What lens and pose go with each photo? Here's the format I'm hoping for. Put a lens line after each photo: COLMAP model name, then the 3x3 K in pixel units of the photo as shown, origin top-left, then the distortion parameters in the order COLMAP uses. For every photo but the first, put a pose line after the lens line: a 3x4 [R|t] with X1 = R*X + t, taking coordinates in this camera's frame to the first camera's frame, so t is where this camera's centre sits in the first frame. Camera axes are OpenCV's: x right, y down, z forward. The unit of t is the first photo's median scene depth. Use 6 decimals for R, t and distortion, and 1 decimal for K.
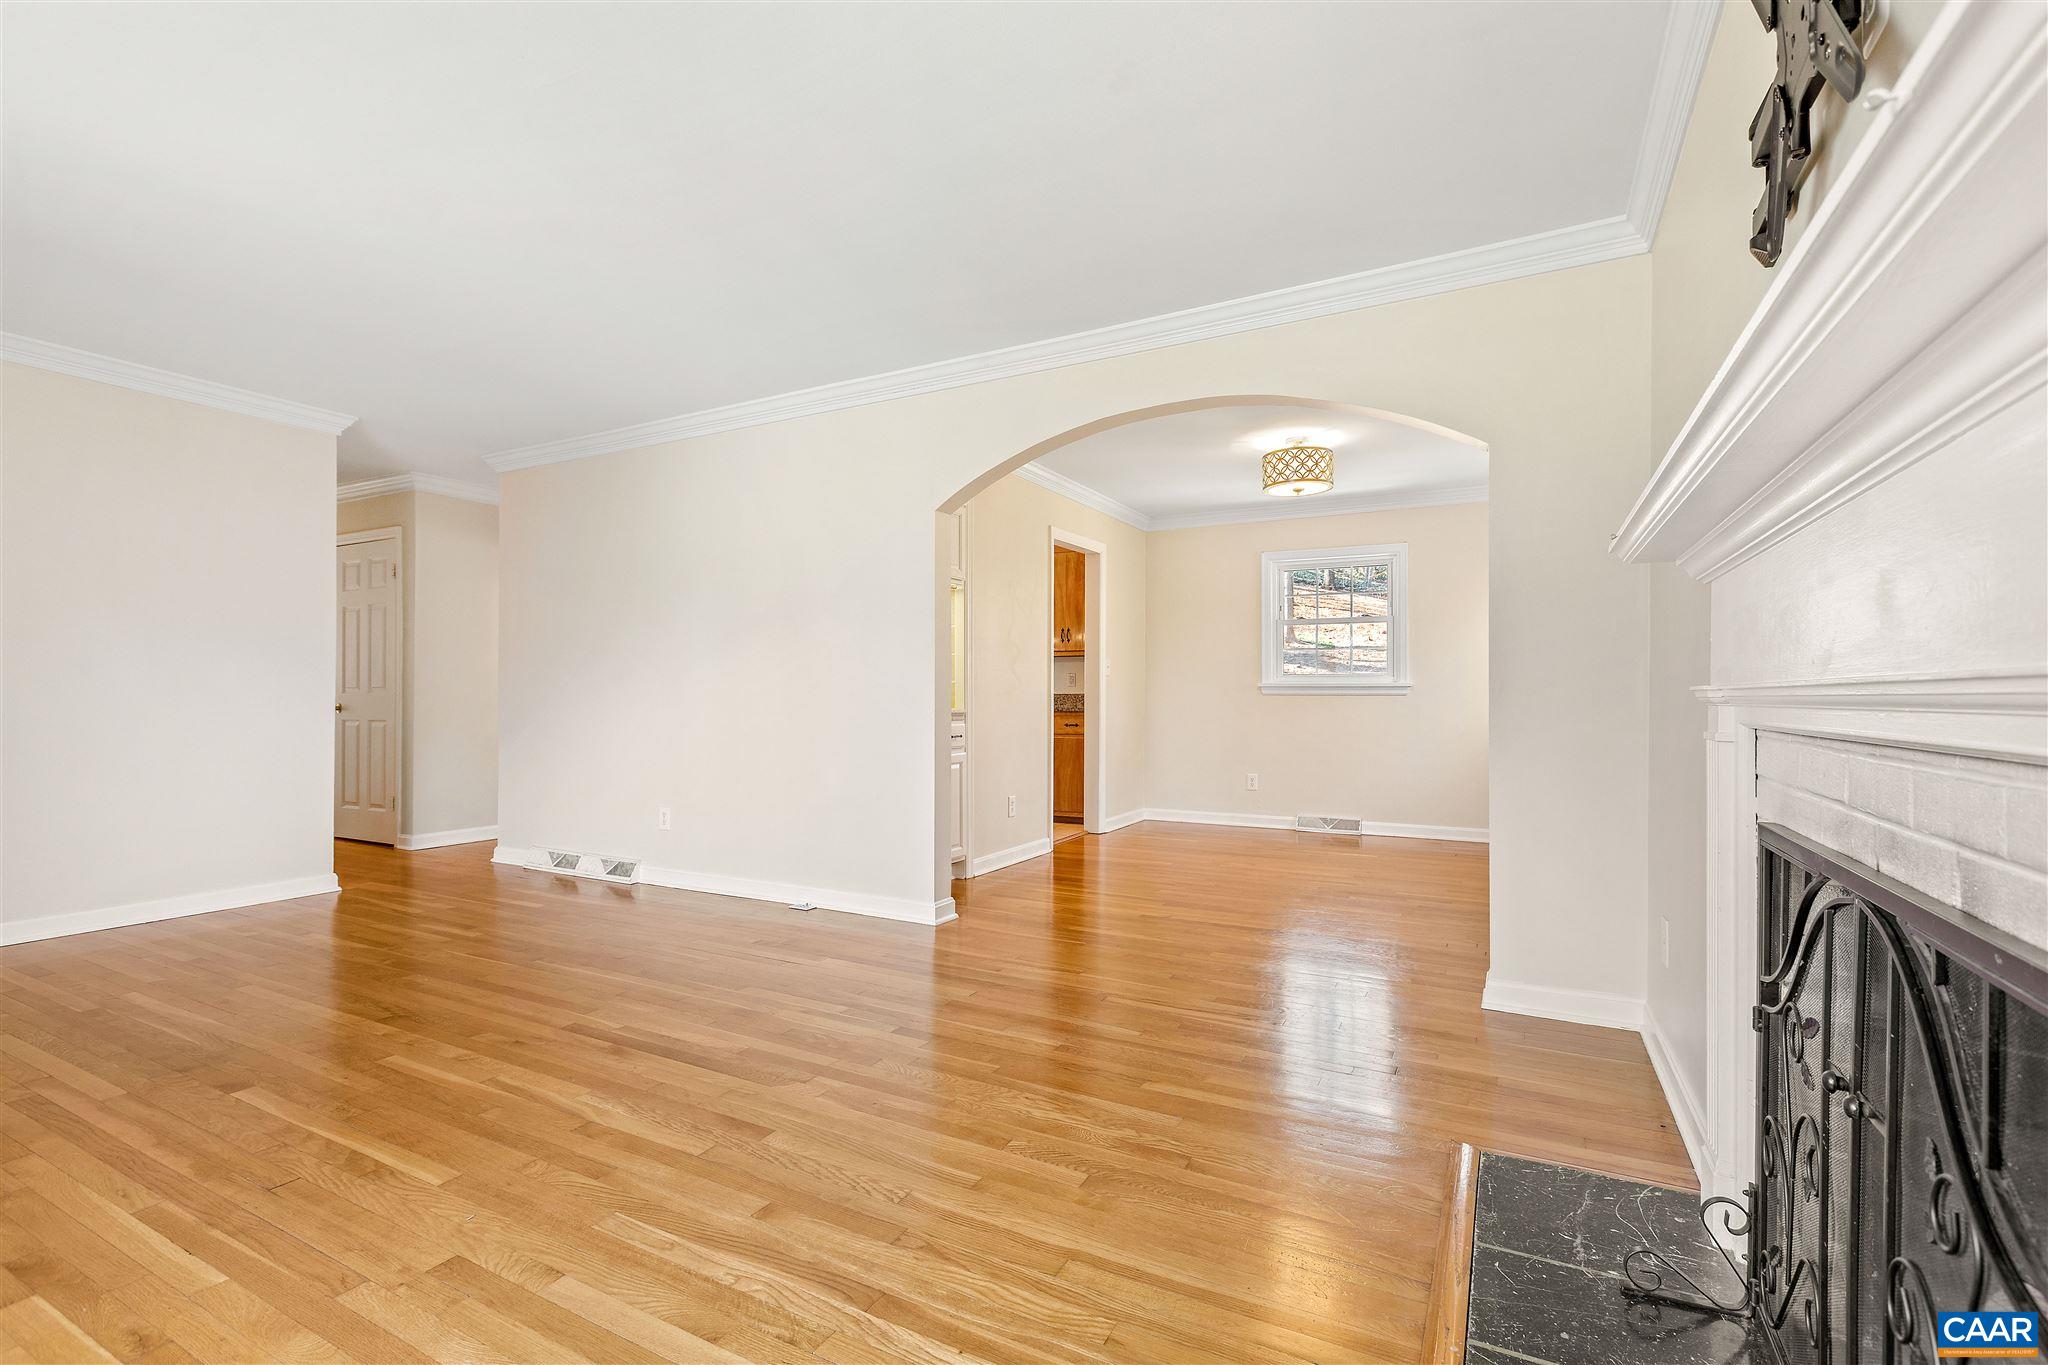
lens RADIAL K [[912.0, 0, 1023.3], [0, 912.0, 666.4], [0, 0, 1]] dist [-0.003224, -0.001166]
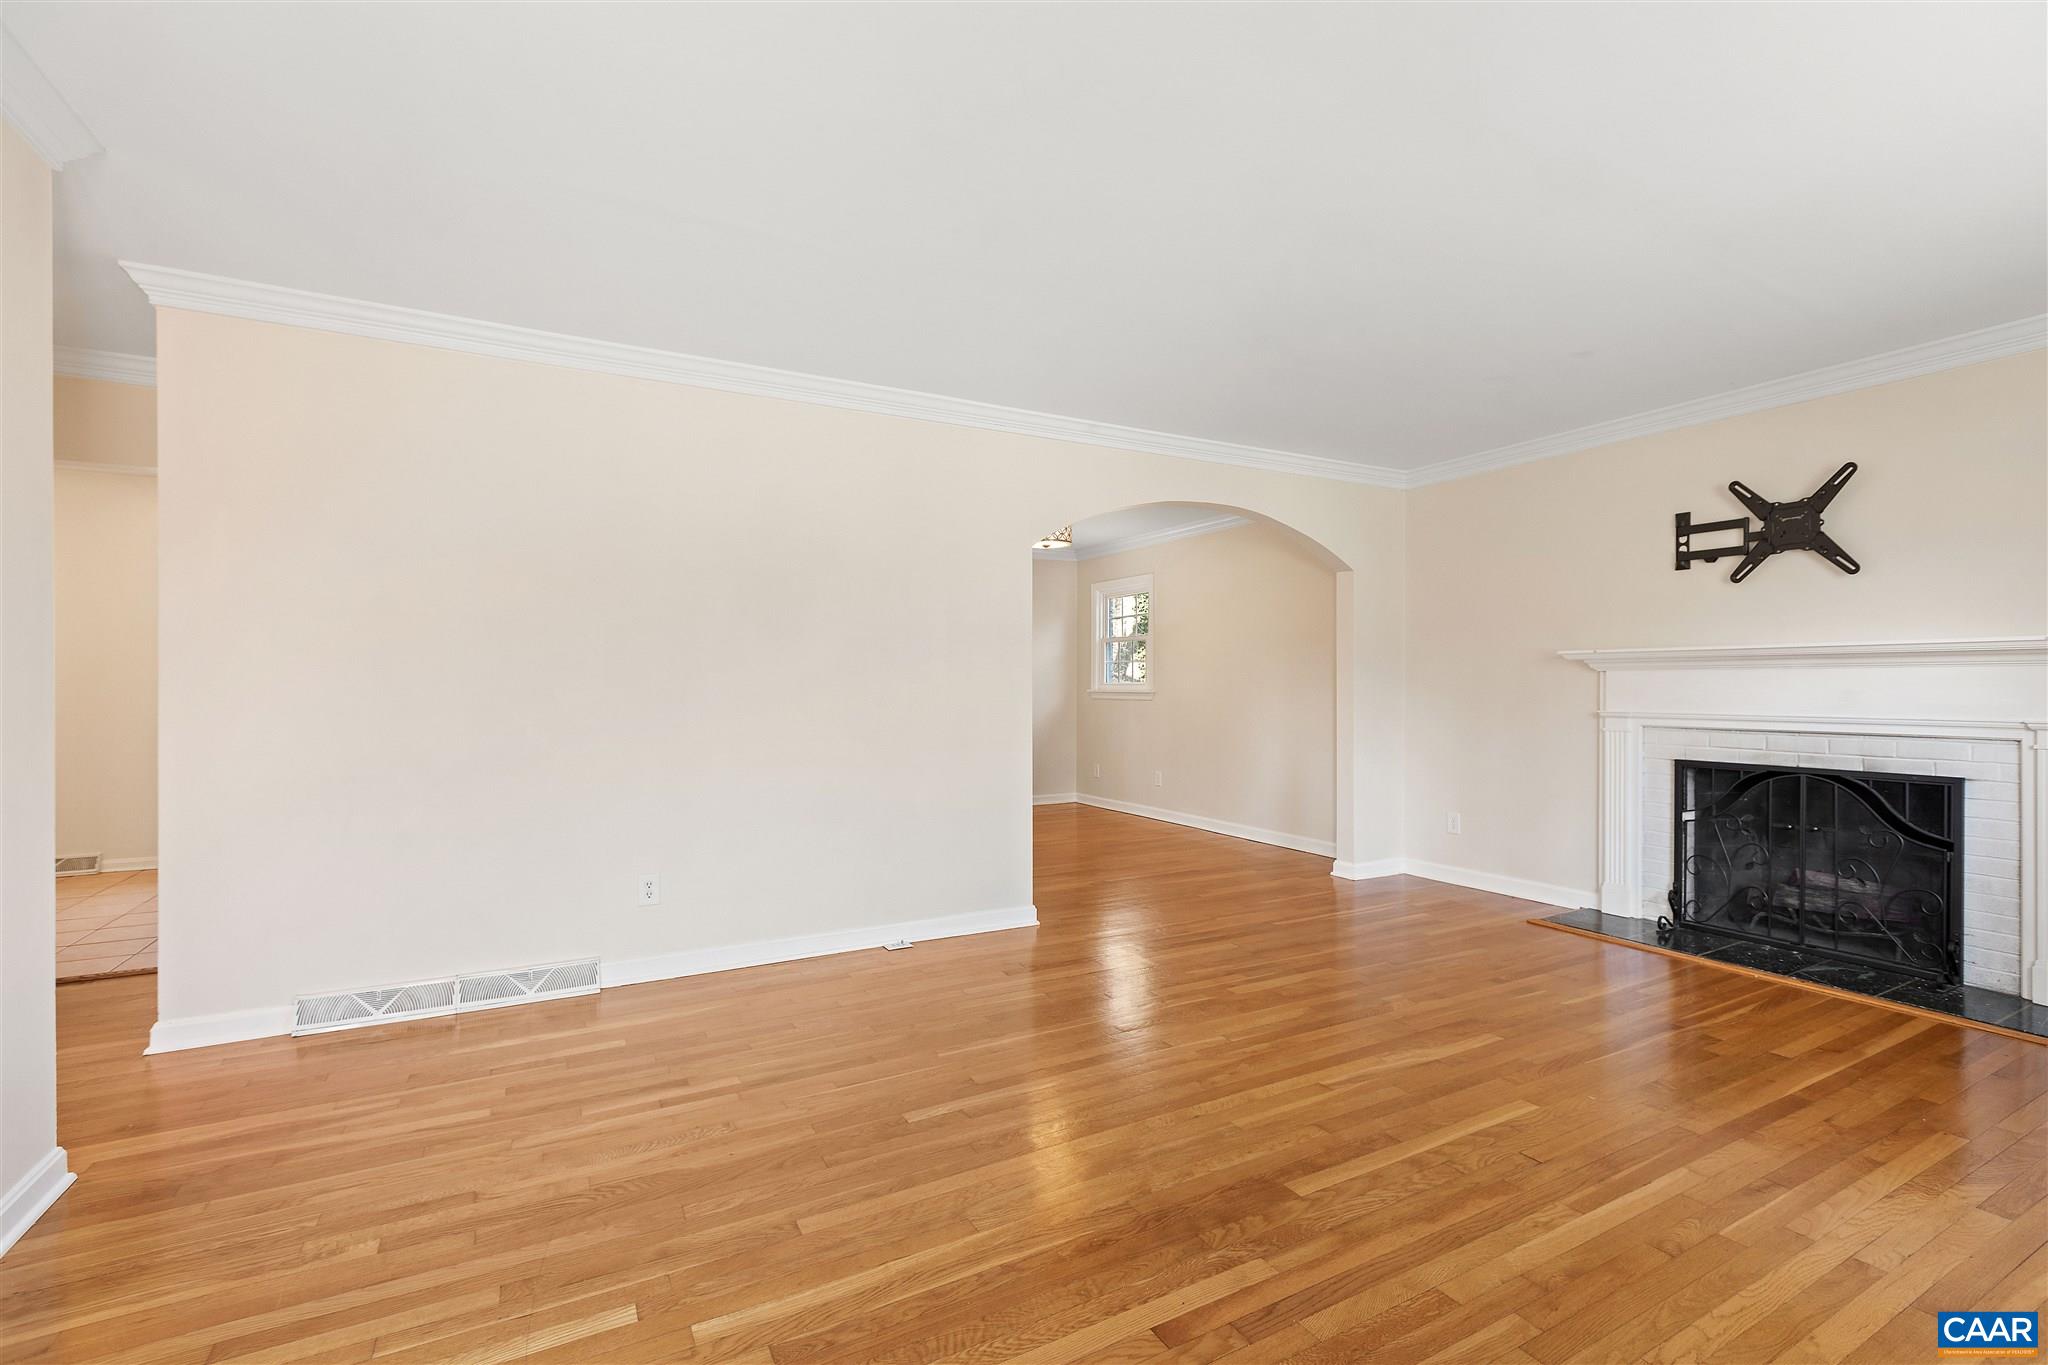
lens RADIAL K [[912.0, 0, 1021.7], [0, 912.0, 675.0], [0, 0, 1]] dist [-0.003224, -0.001166]
pose [[0.544800, 0.006082, 0.838544, -0.706014], [-0.031453, 0.999418, 0.013186, -0.017580], [-0.837976, -0.033558, 0.544675, 0.302148]]
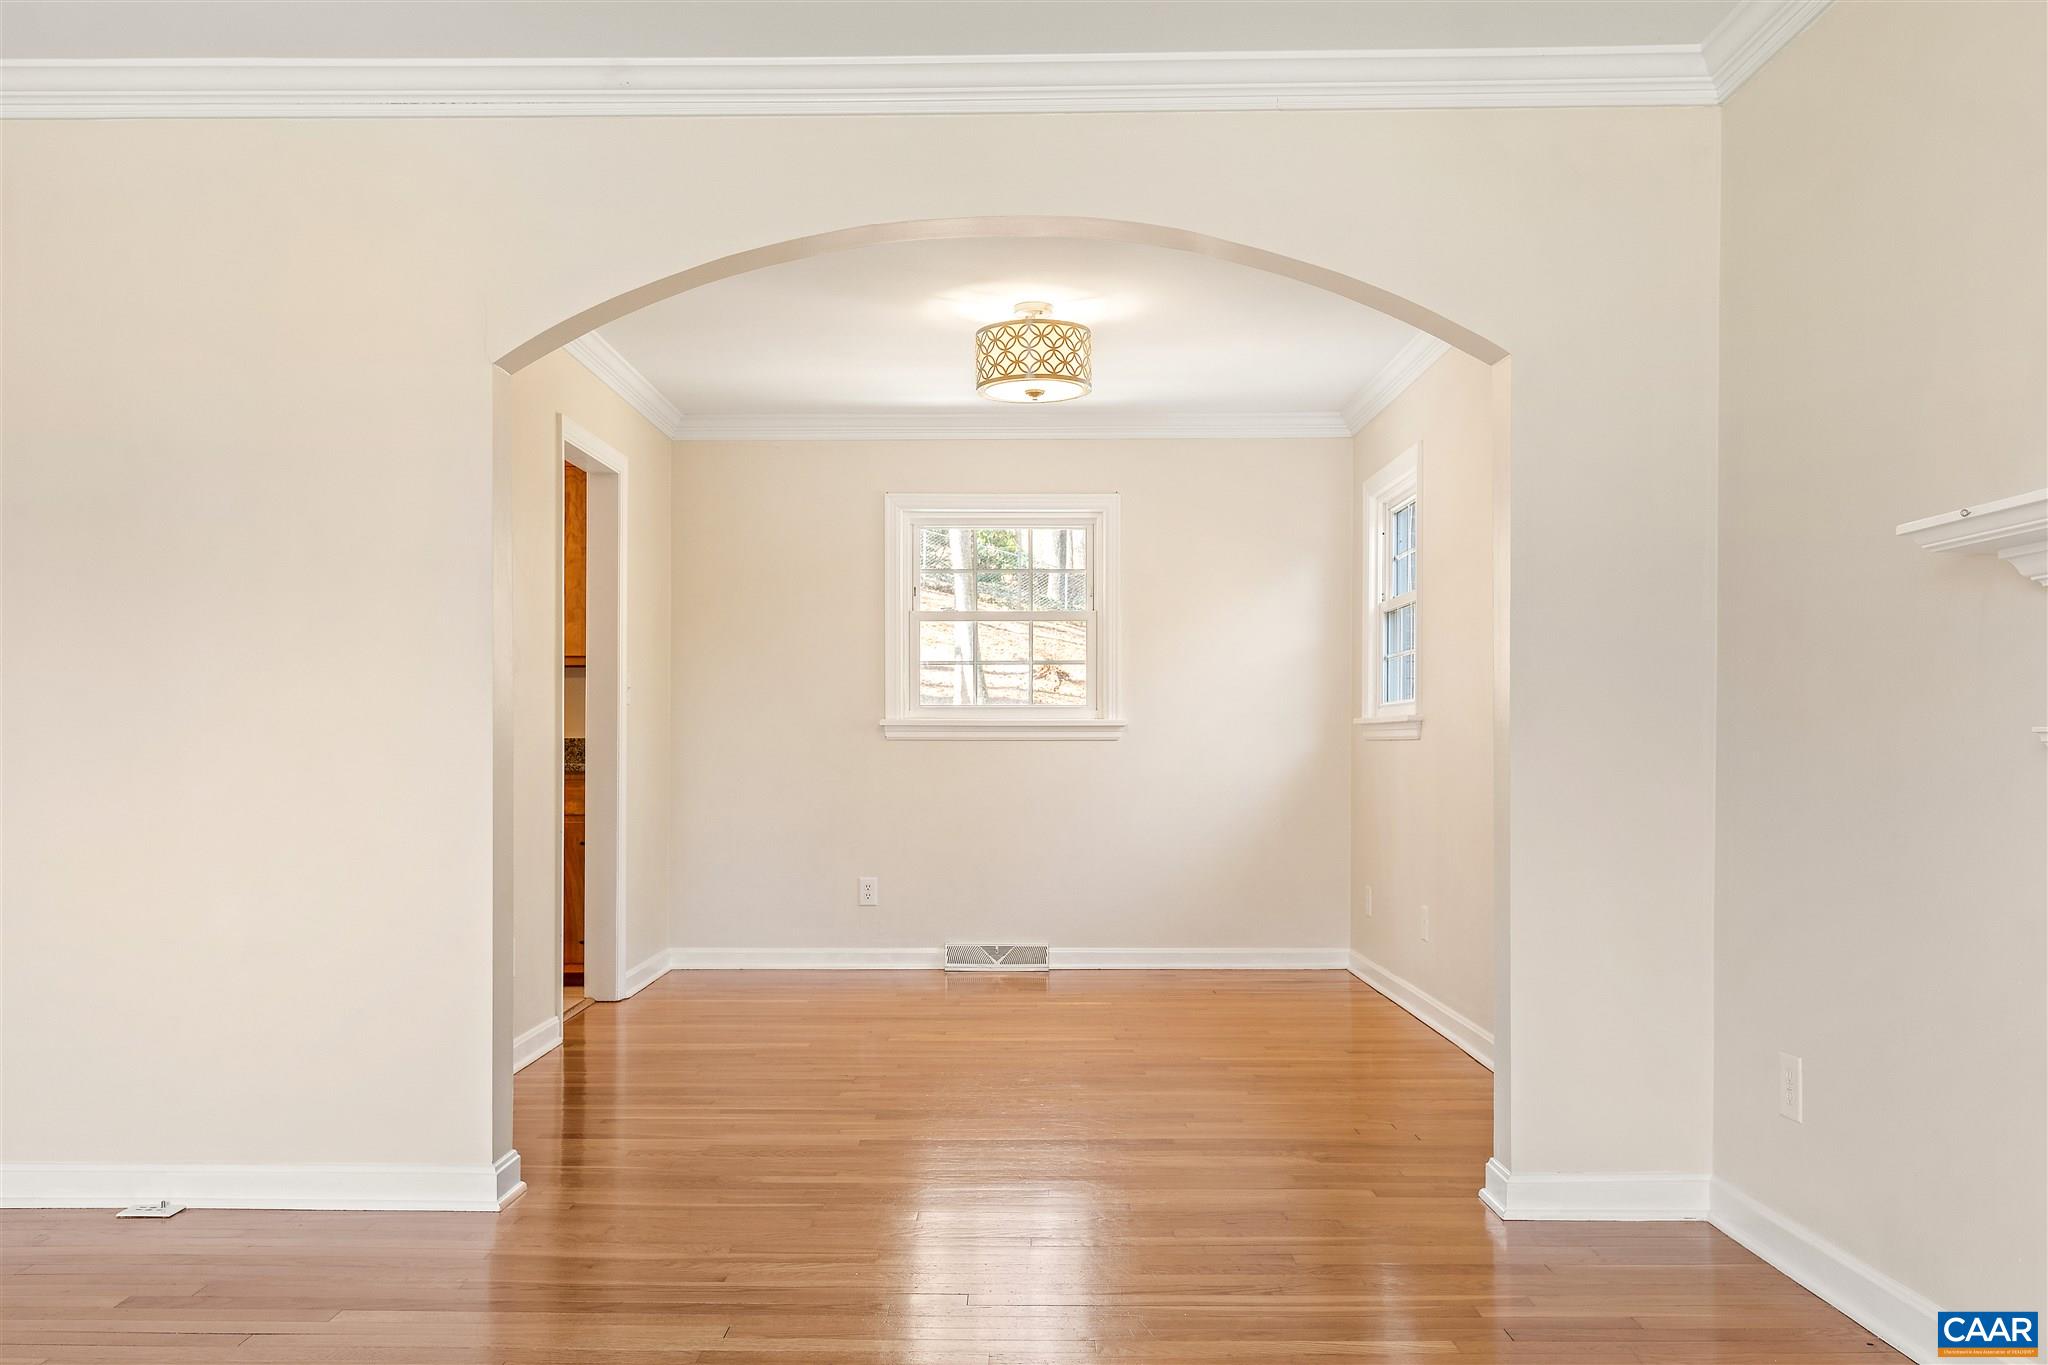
lens RADIAL K [[1607.6, 0, 1027.8], [0, 1607.6, 686.7], [0, 0, 1]] dist [-0.004937, 0.000354]
pose [[0.886348, 0.013043, 0.462836, -0.188588], [-0.011592, 0.999915, -0.005979, 0.003810], [-0.462875, -0.000066, 0.886424, 0.080147]]
